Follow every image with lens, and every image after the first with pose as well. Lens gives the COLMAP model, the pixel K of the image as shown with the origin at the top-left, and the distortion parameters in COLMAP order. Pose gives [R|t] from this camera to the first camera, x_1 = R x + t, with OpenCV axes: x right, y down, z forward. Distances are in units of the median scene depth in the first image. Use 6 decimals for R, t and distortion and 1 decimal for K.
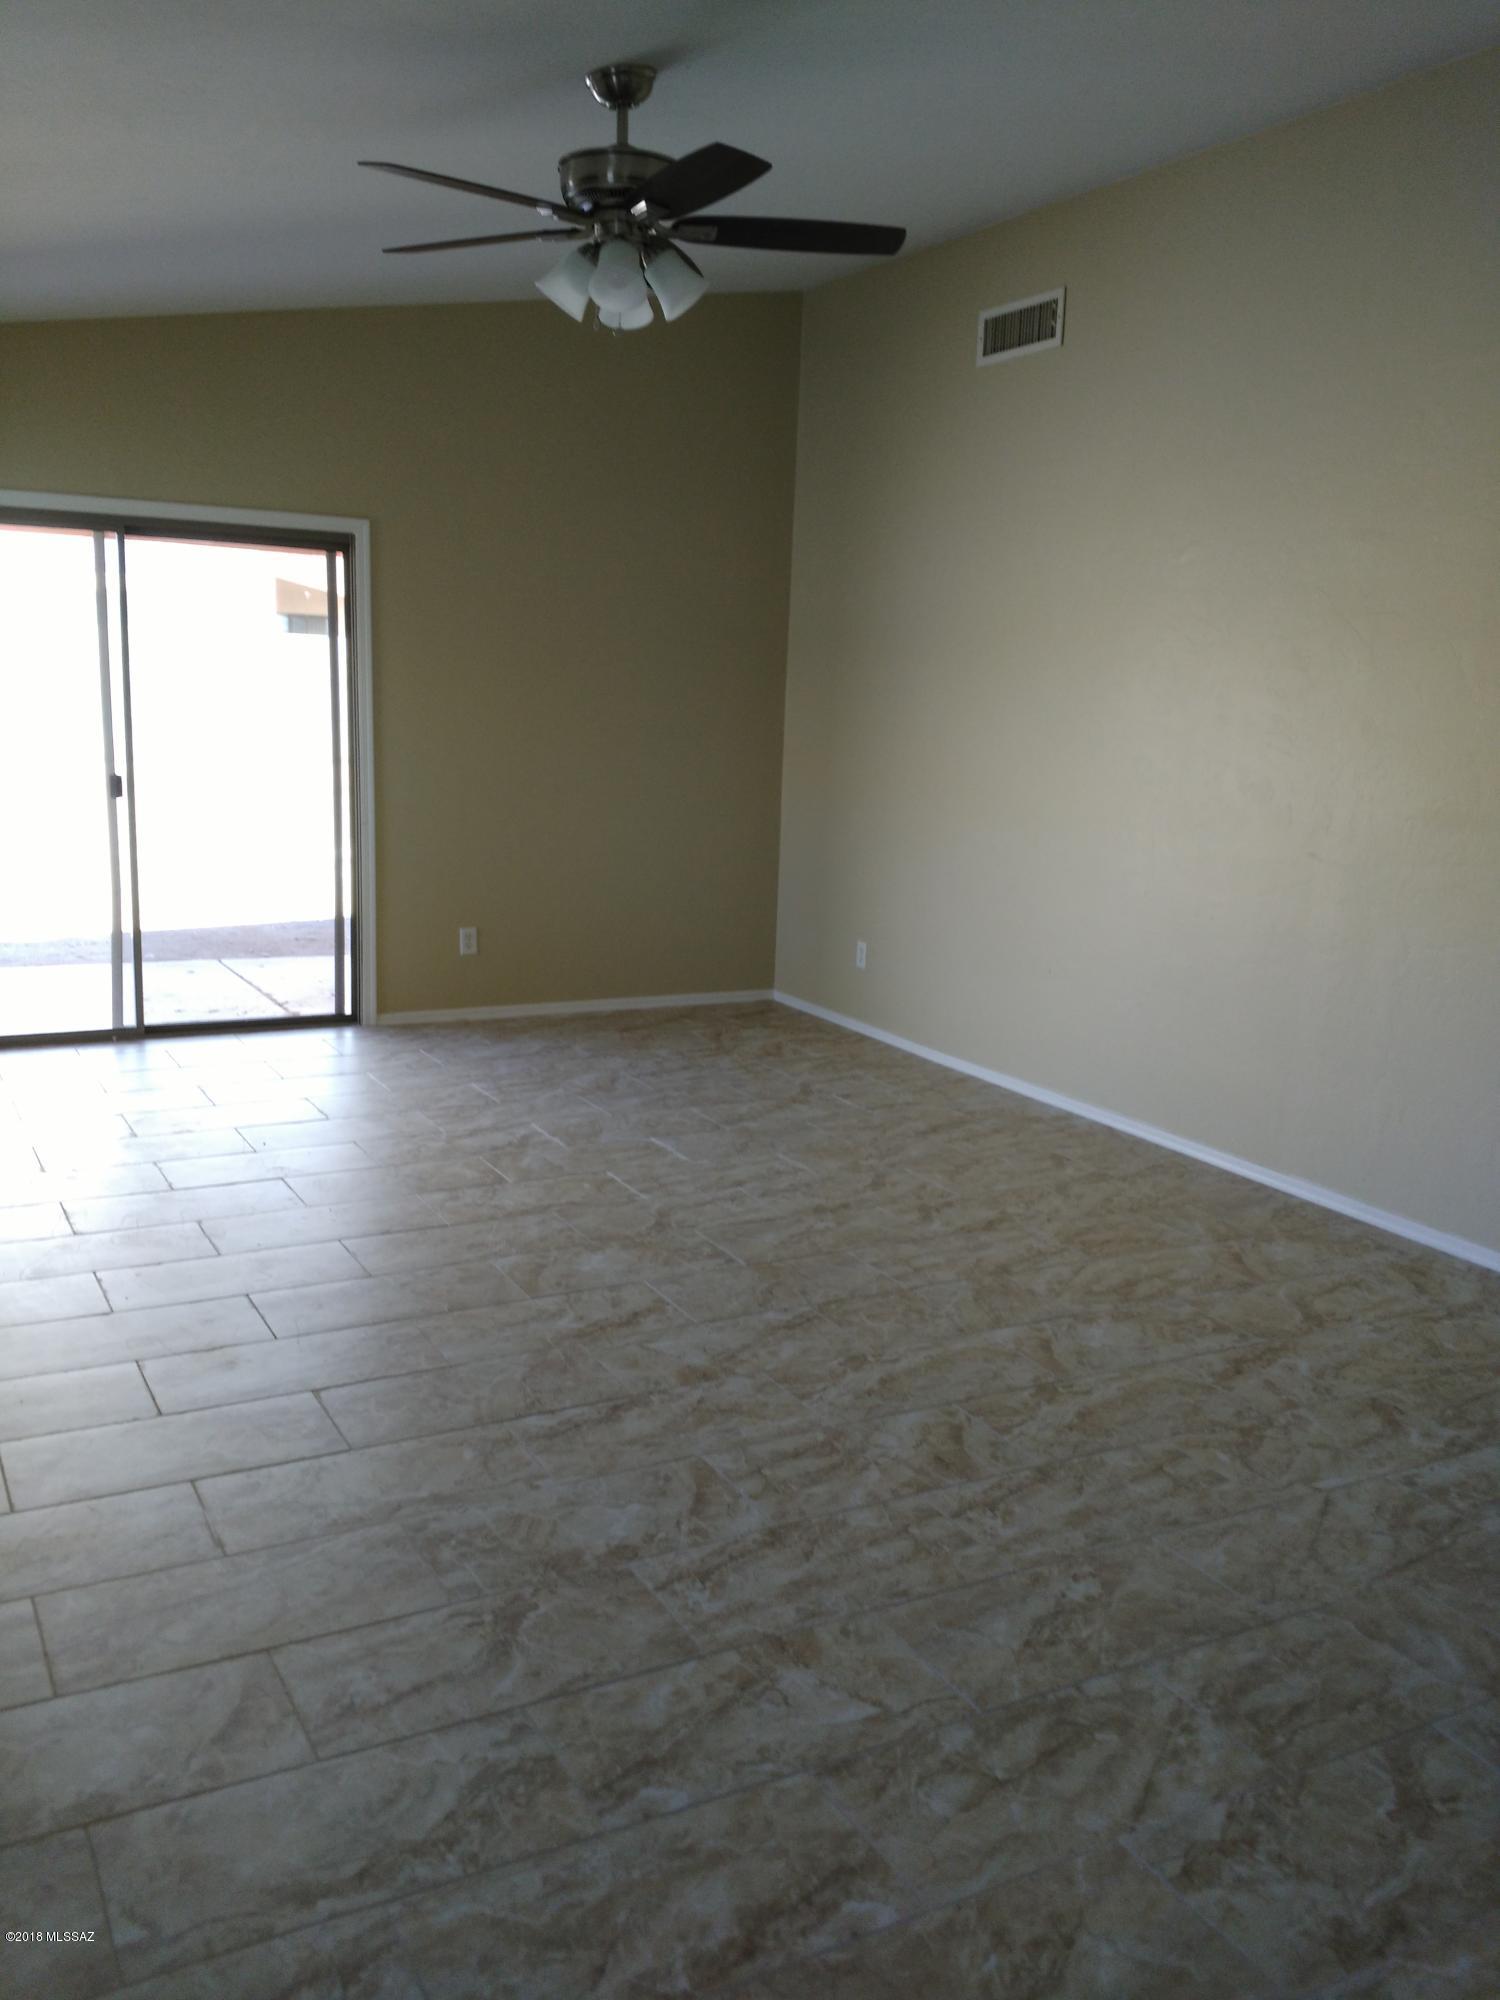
lens RADIAL K [[1658.7, 0, 747.4], [0, 1658.7, 1019.0], [0, 0, 1]] dist [0.181137, -0.429567]
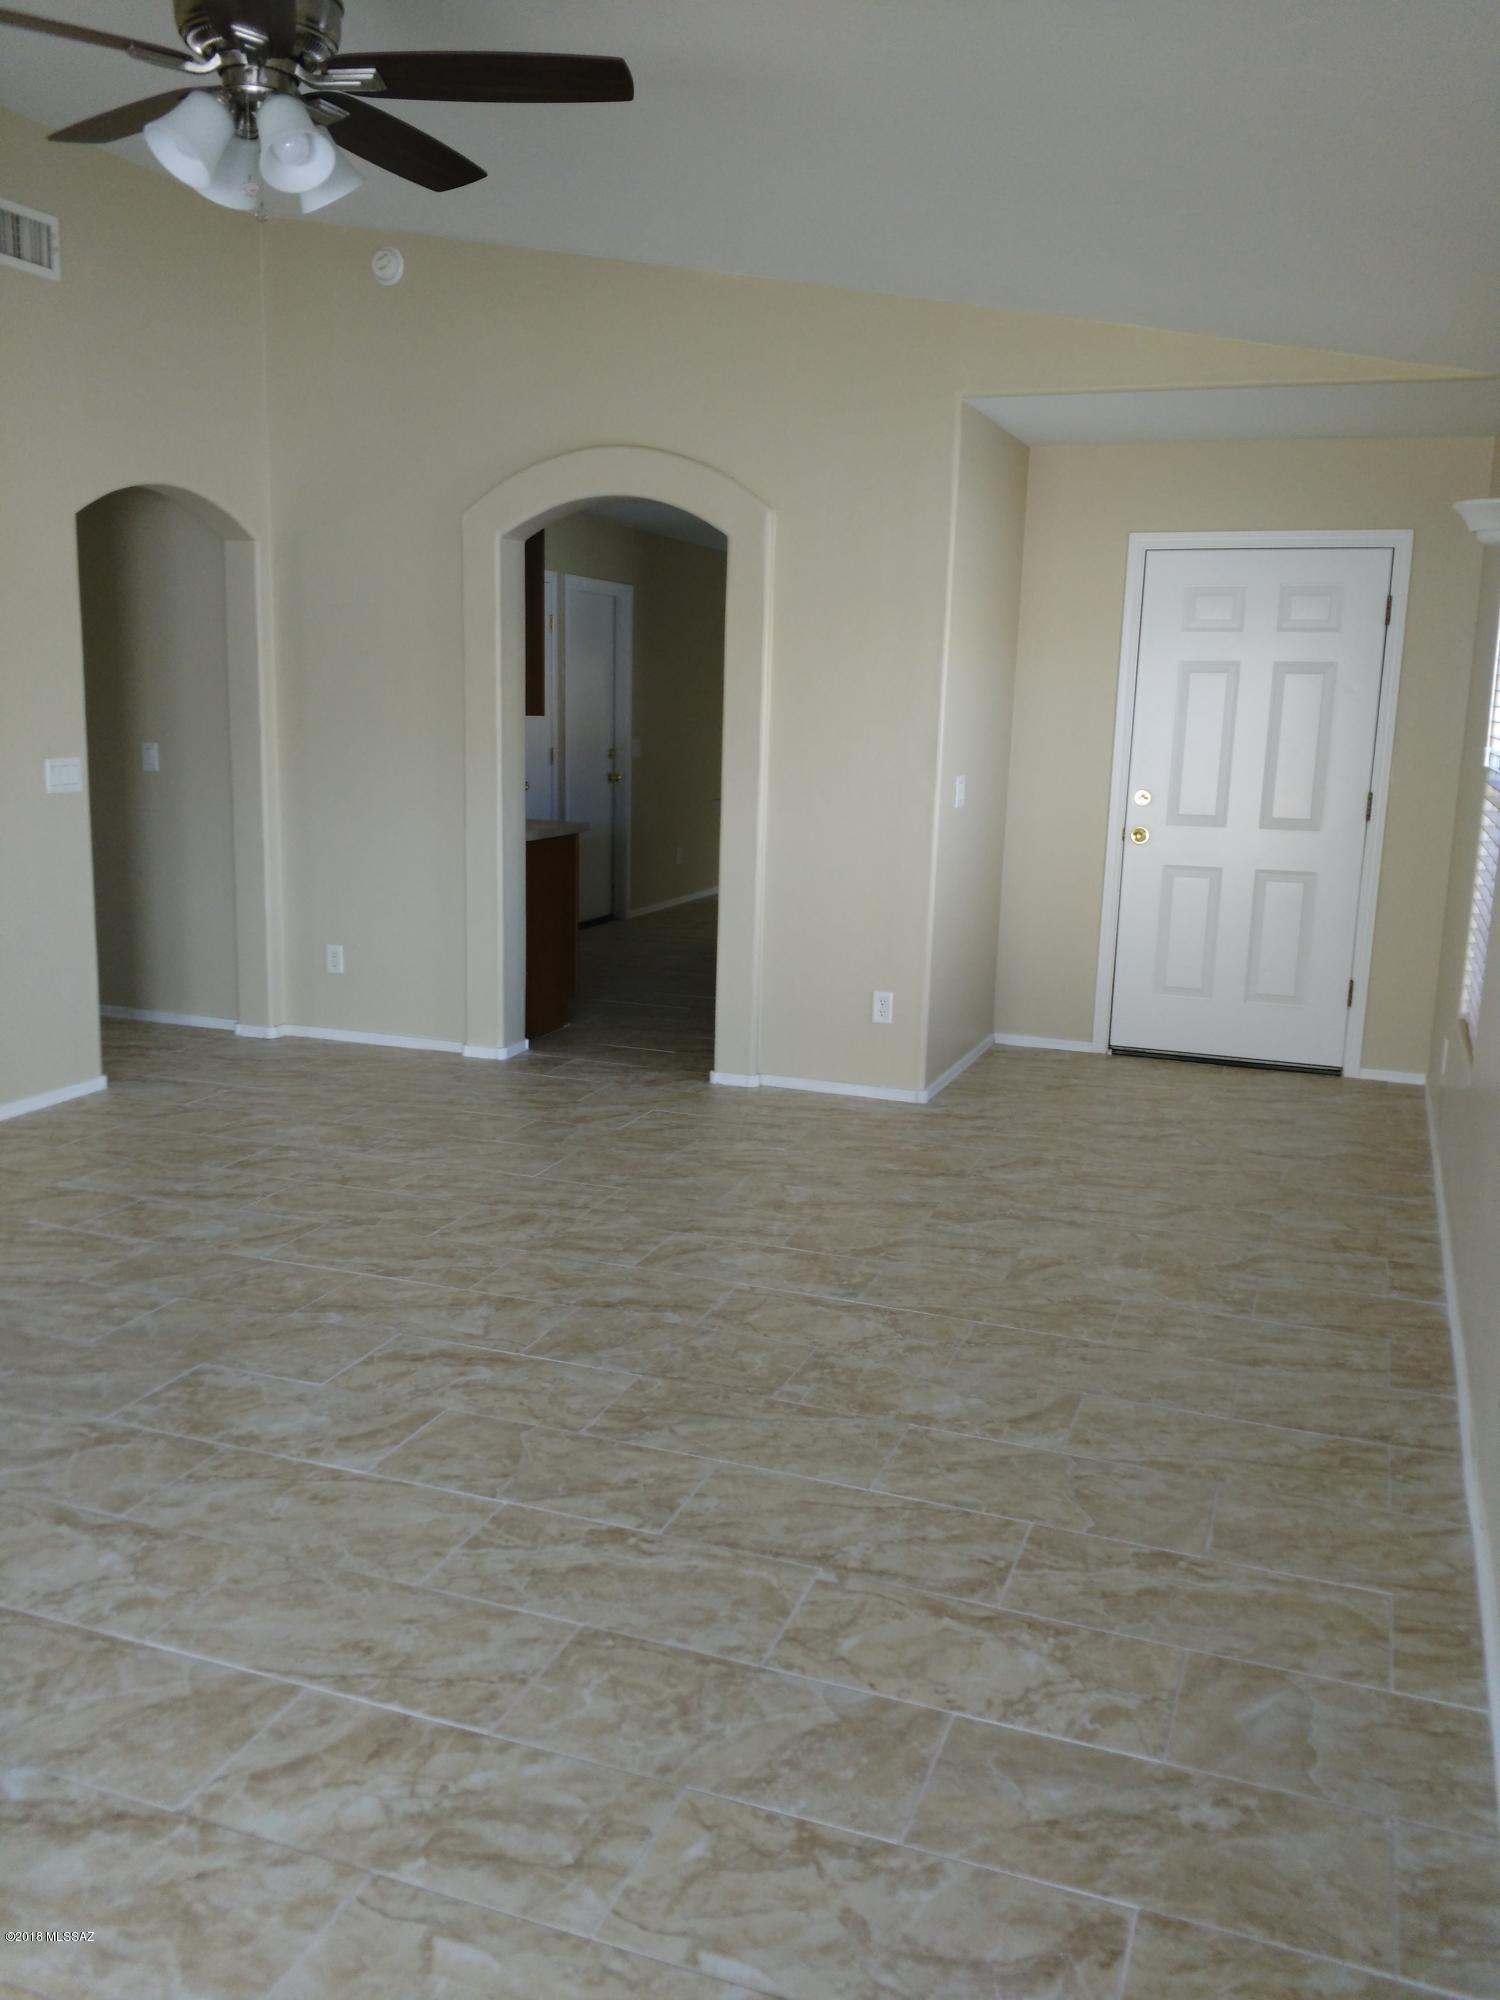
lens RADIAL K [[1658.7, 0, 747.4], [0, 1658.7, 1019.0], [0, 0, 1]] dist [0.181137, -0.429567]
pose [[-0.658630, -0.198634, 0.725776, -0.958353], [0.098154, 0.933608, 0.344589, -0.348870], [-0.746038, 0.298194, -0.595406, 1.585738]]
